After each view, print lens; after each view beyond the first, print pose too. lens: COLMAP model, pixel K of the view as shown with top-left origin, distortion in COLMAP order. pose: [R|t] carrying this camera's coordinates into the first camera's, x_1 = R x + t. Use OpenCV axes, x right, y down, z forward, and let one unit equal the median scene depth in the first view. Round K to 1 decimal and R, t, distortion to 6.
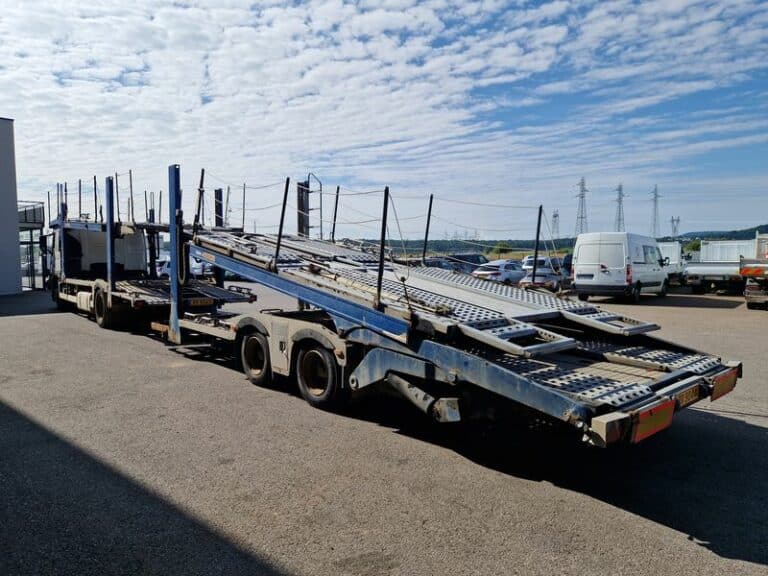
lens RADIAL K [[512.4, 0, 384.9], [0, 512.4, 288.5], [0, 0, 1]] dist [0.039866, -0.007442]
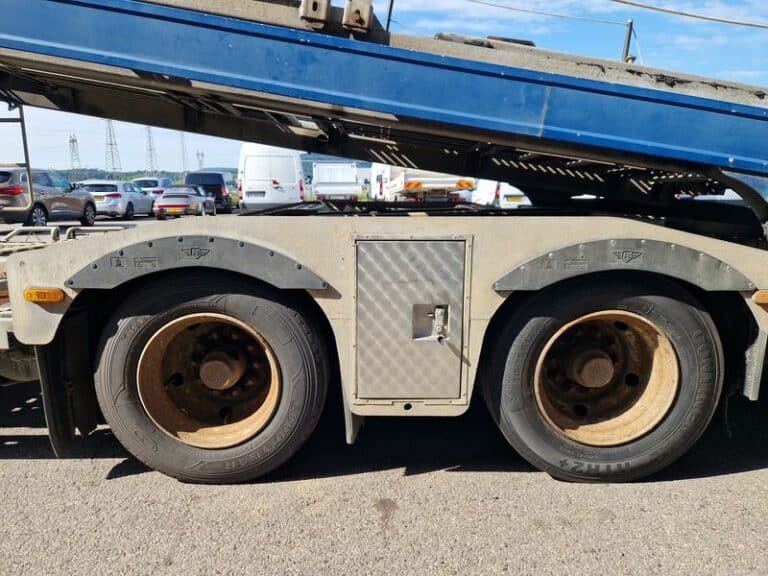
lens RADIAL K [[512.4, 0, 382.9], [0, 512.4, 289.2], [0, 0, 1]] dist [0.039866, -0.007442]
pose [[0.668582, -0.141769, 0.729999, -0.216945], [0.045865, 0.987652, 0.149800, 0.026514], [-0.742222, -0.066672, 0.666829, 0.426739]]
